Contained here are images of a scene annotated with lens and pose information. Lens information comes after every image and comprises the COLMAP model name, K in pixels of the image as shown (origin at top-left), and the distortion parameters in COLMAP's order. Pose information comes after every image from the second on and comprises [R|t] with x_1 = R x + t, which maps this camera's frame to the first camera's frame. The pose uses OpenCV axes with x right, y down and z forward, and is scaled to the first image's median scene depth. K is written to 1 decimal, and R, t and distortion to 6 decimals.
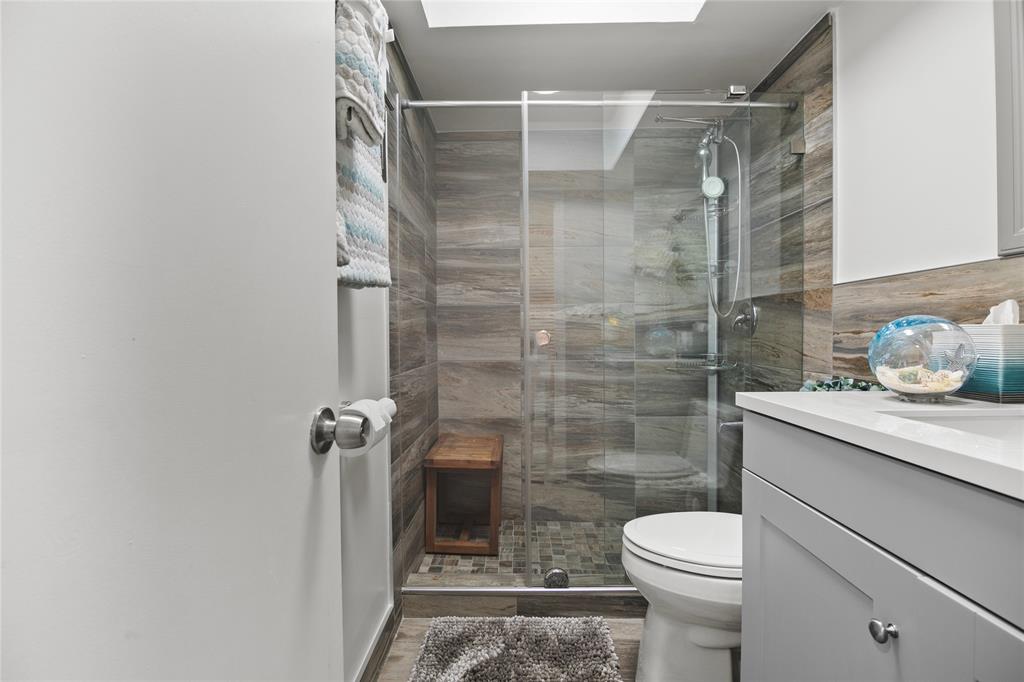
lens RADIAL K [[460.2, 0, 518.3], [0, 460.2, 332.8], [0, 0, 1]] dist [-0.014470, -0.003435]
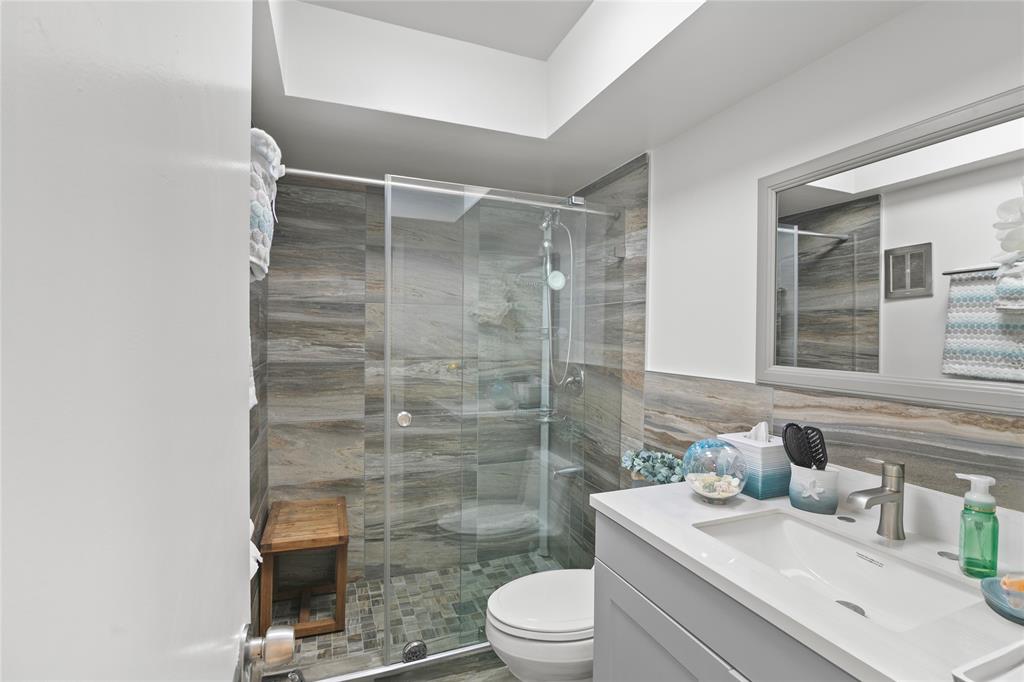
lens RADIAL K [[460.2, 0, 520.1], [0, 460.2, 341.8], [0, 0, 1]] dist [-0.014470, -0.003435]
pose [[0.923682, 0.007383, 0.383088, -0.074974], [-0.009003, 0.999957, 0.002437, -0.124789], [-0.383054, -0.005700, 0.923709, -0.022302]]
